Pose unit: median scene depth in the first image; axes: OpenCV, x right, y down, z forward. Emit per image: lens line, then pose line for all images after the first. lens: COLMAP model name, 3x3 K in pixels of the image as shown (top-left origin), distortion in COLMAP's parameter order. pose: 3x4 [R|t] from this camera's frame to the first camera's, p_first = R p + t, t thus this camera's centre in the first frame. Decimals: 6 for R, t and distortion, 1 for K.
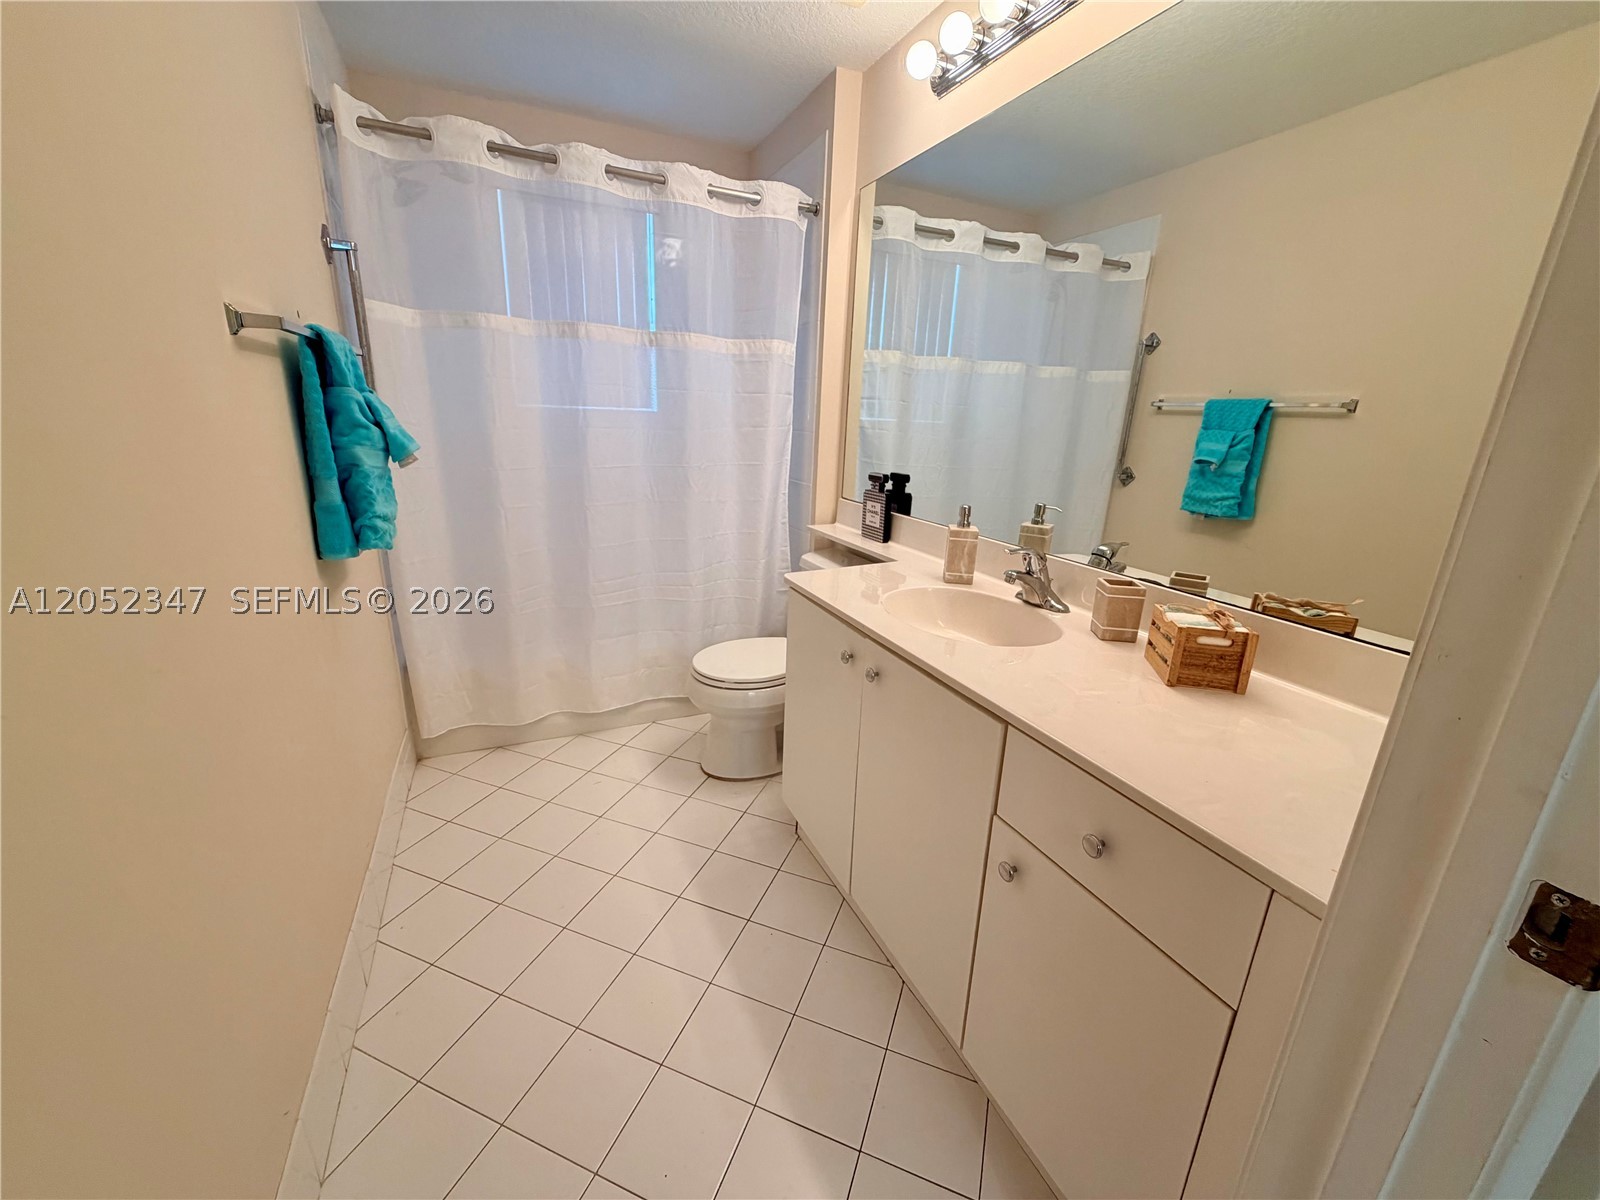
lens RADIAL K [[628.8, 0, 800.0], [0, 628.8, 600.0], [0, 0, 1]] dist [-0.001386, -0.000083]
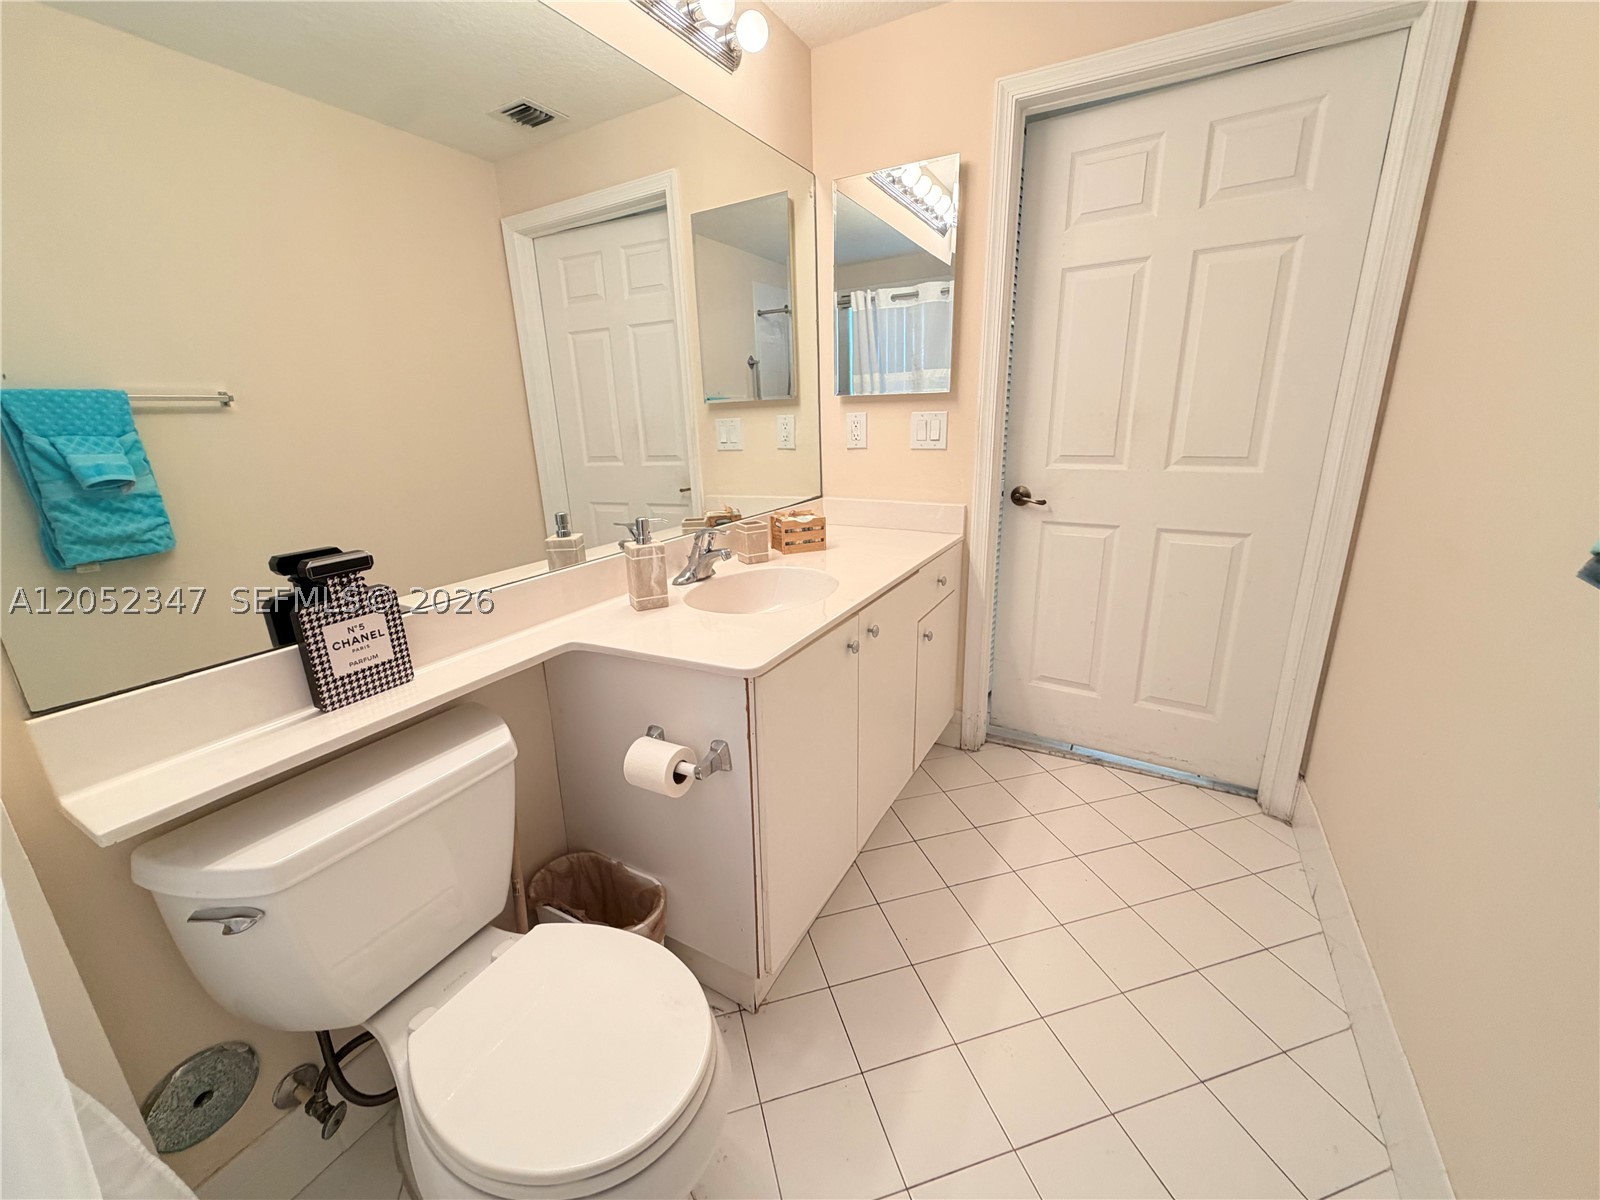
lens RADIAL K [[635.2, 0, 800.0], [0, 635.2, 600.0], [0, 0, 1]] dist [0.001865, 0.000097]
pose [[-0.601242, -0.240755, 0.761935, -0.546766], [0.231045, 0.860423, 0.454192, -0.396236], [-0.764935, 0.449121, -0.461697, 1.278908]]
